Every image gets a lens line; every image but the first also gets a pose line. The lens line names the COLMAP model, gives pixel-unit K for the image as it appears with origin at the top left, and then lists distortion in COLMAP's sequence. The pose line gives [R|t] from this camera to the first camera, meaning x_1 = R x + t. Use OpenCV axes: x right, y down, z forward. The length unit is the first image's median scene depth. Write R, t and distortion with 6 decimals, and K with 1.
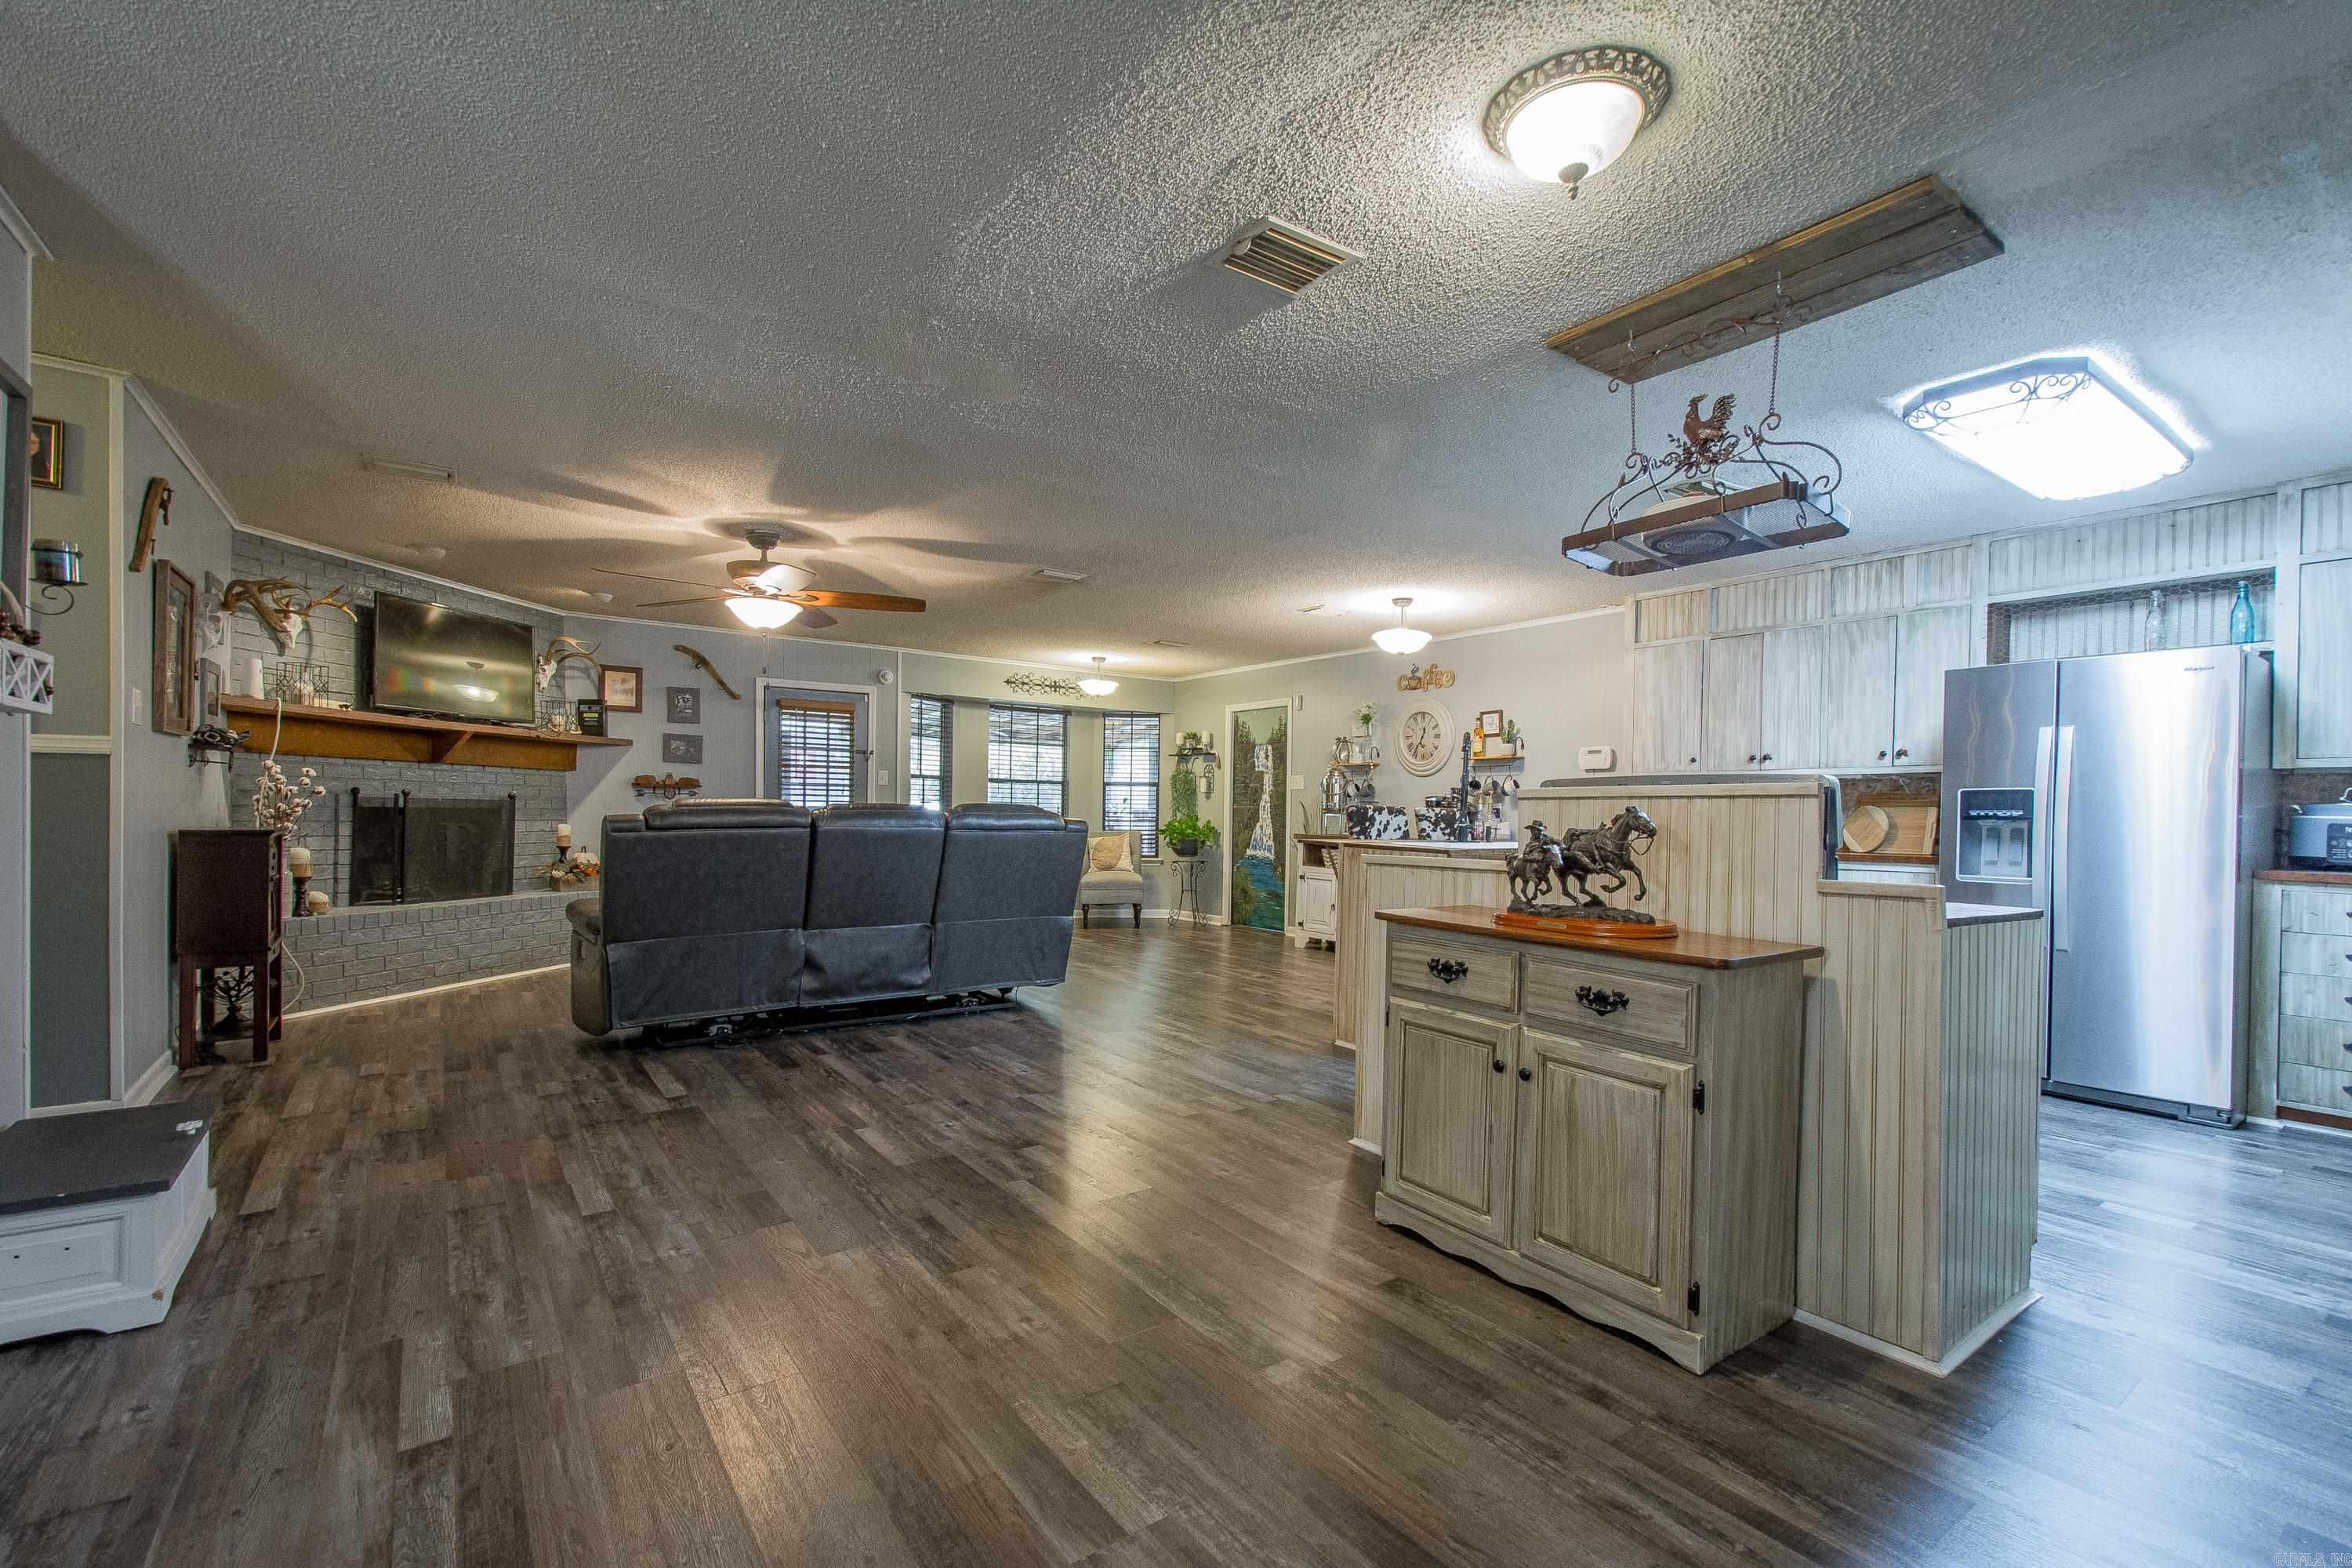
lens RADIAL K [[1028.6, 0, 1194.9], [0, 1028.6, 817.3], [0, 0, 1]] dist [0.019610, -0.007378]
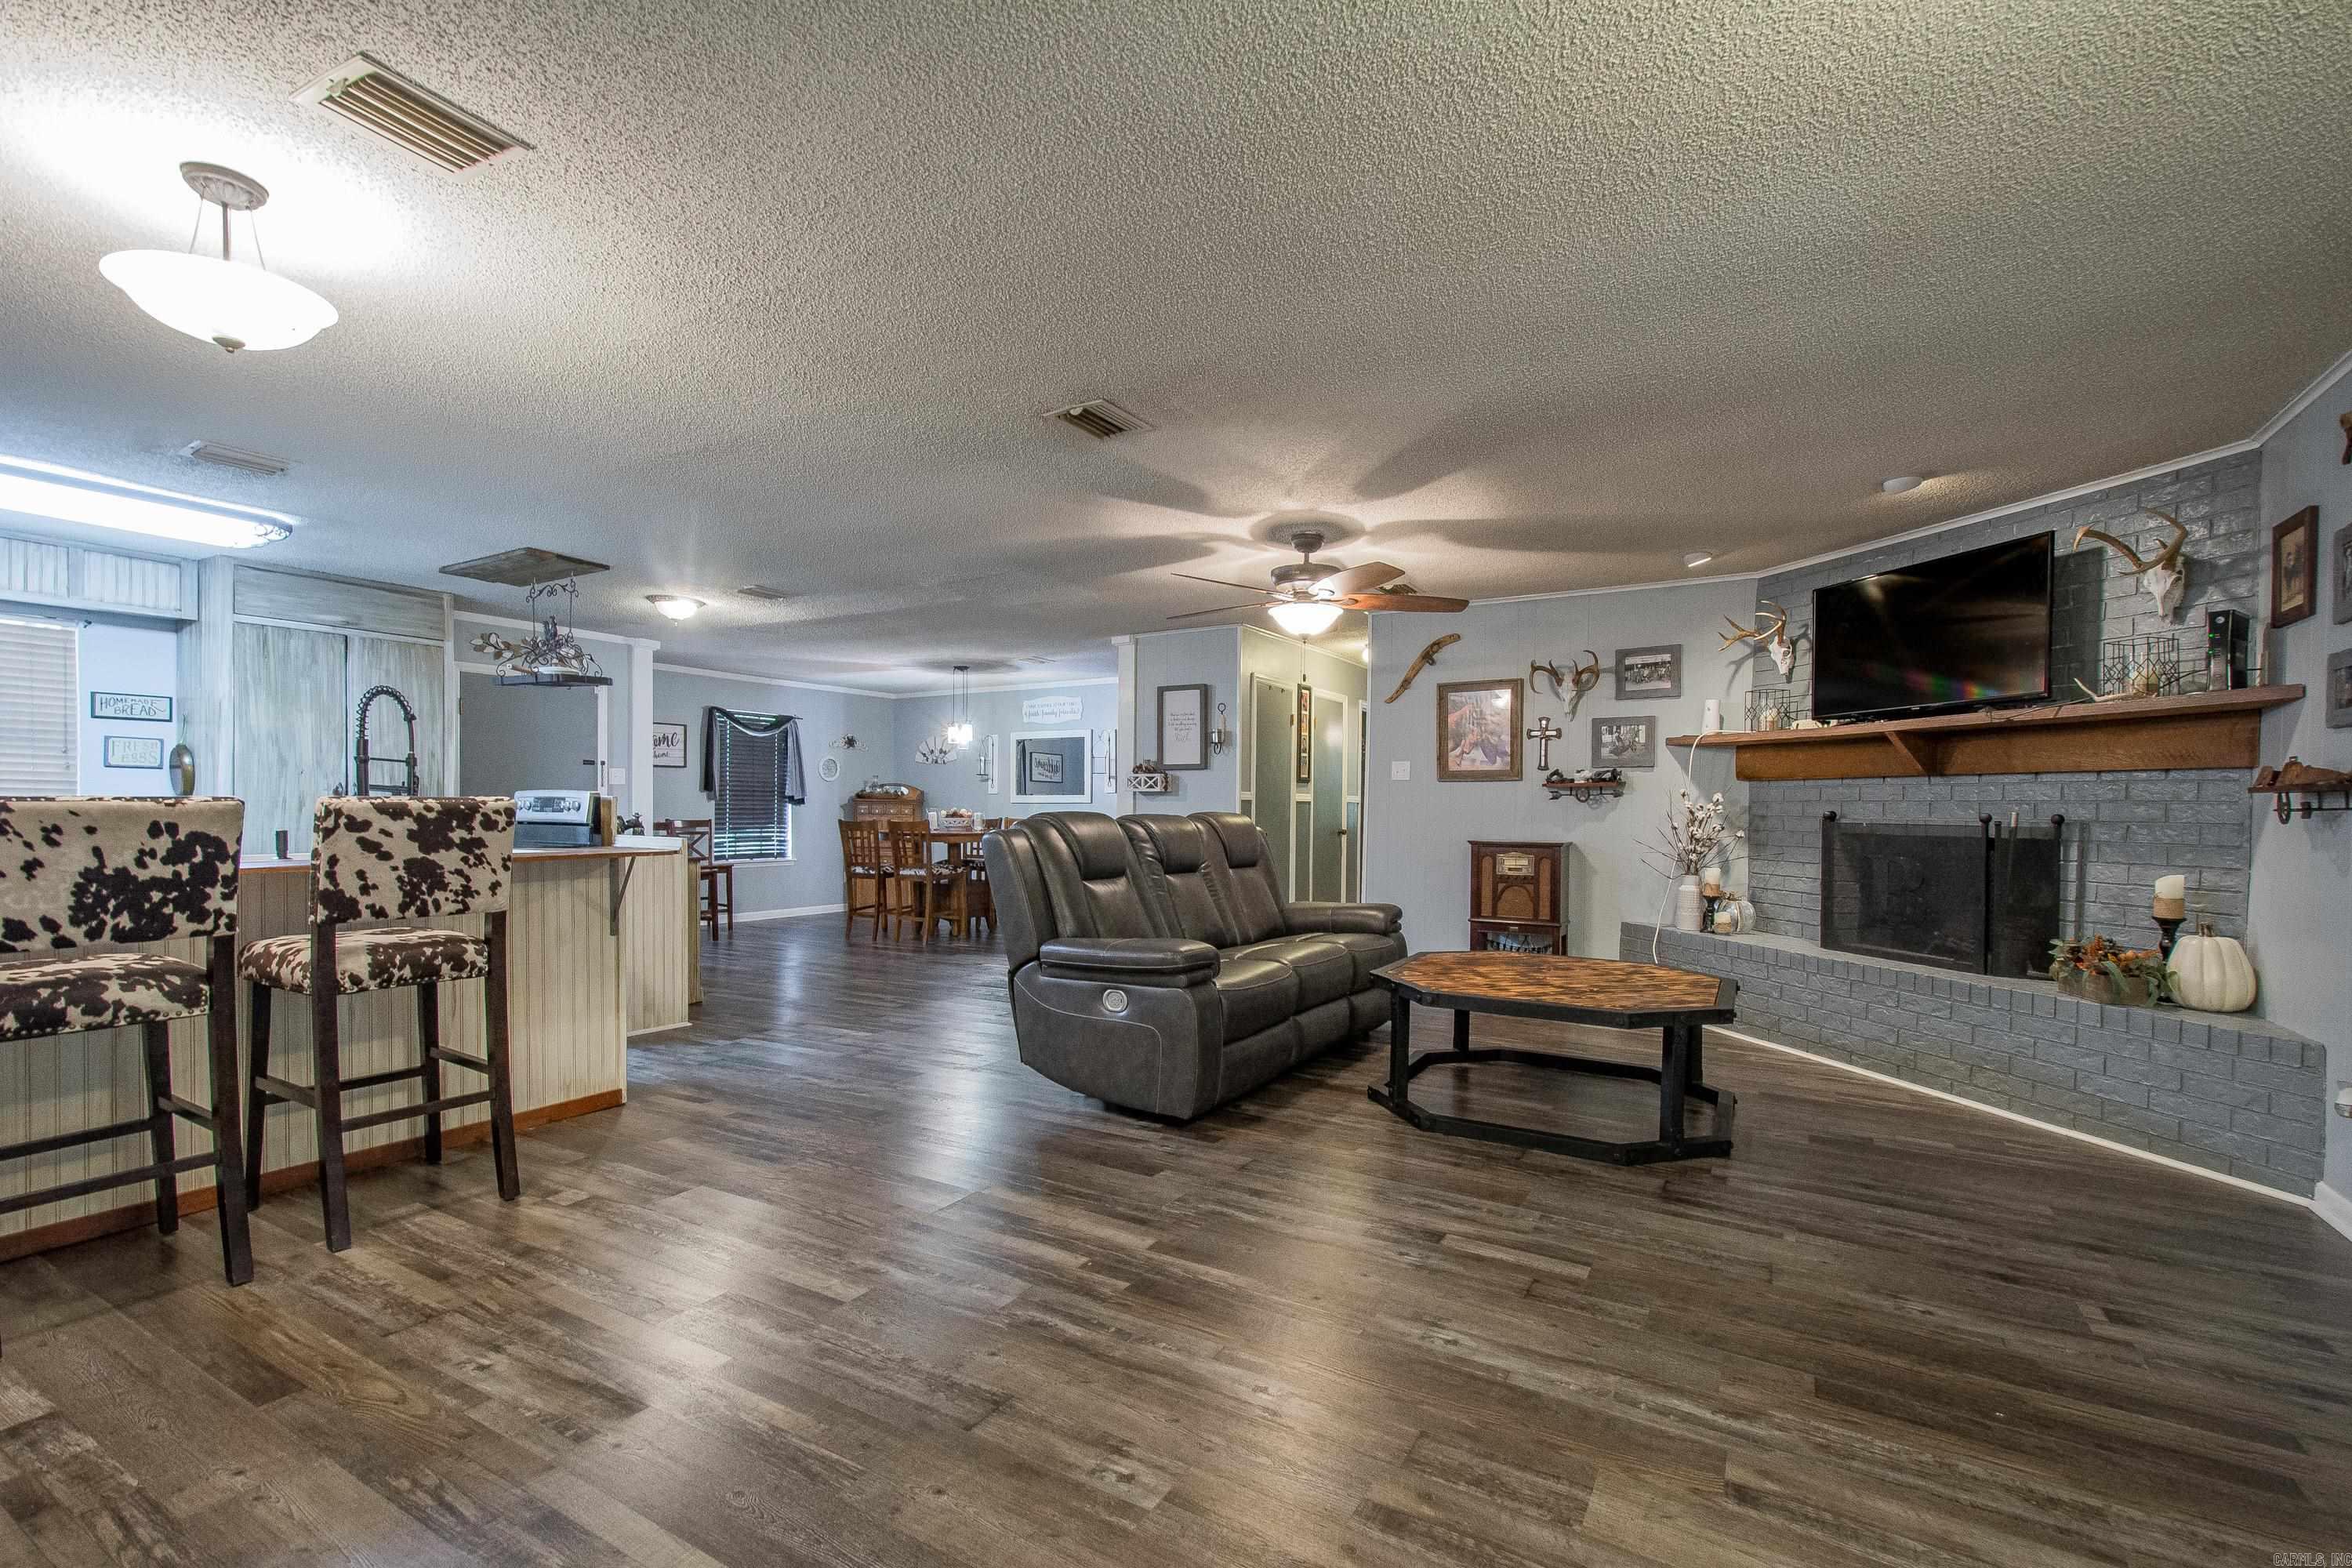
lens RADIAL K [[1028.6, 0, 1197.6], [0, 1028.6, 821.7], [0, 0, 1]] dist [0.019610, -0.007378]
pose [[-0.917599, -0.020397, -0.396983, 0.044117], [-0.026836, 0.999583, 0.010672, -0.015011], [0.396600, 0.020446, -0.917764, 1.608324]]
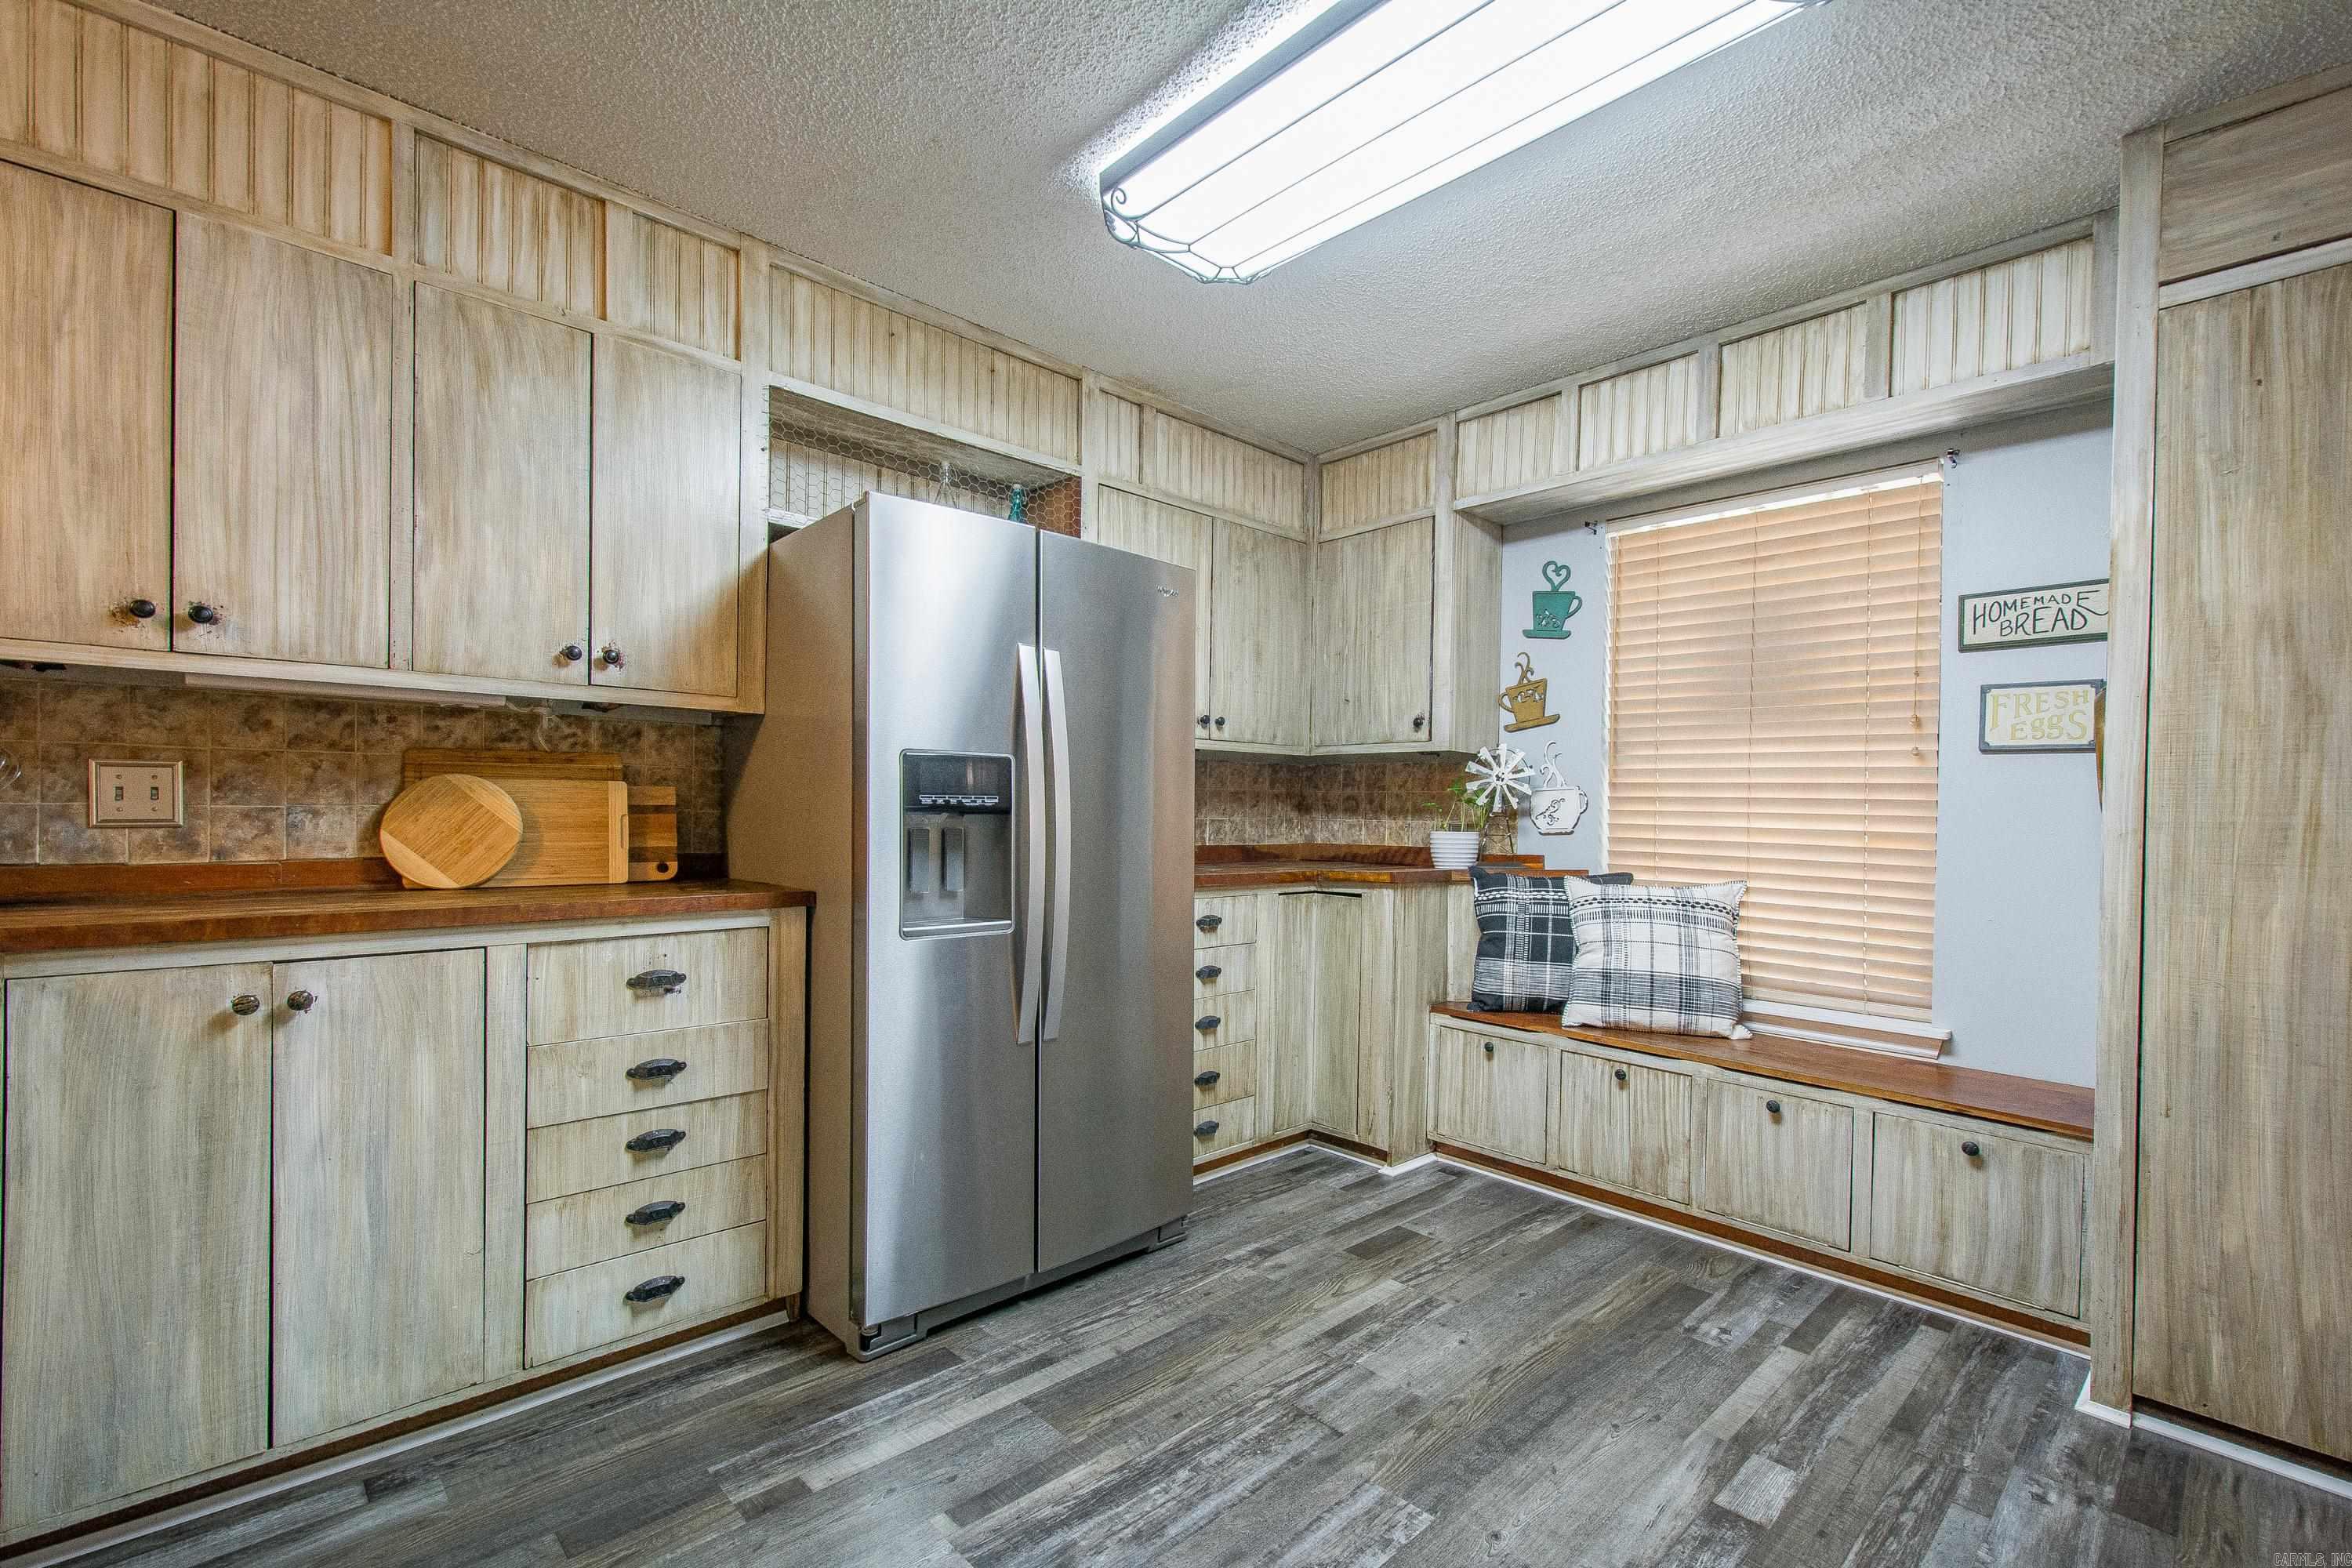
lens RADIAL K [[1028.6, 0, 1191.0], [0, 1028.6, 819.8], [0, 0, 1]] dist [0.019610, -0.007378]
pose [[-0.126763, -0.026880, 0.991569, 0.188637], [-0.012165, 0.999600, 0.025543, -0.006589], [-0.991858, -0.008825, -0.127039, 0.709564]]
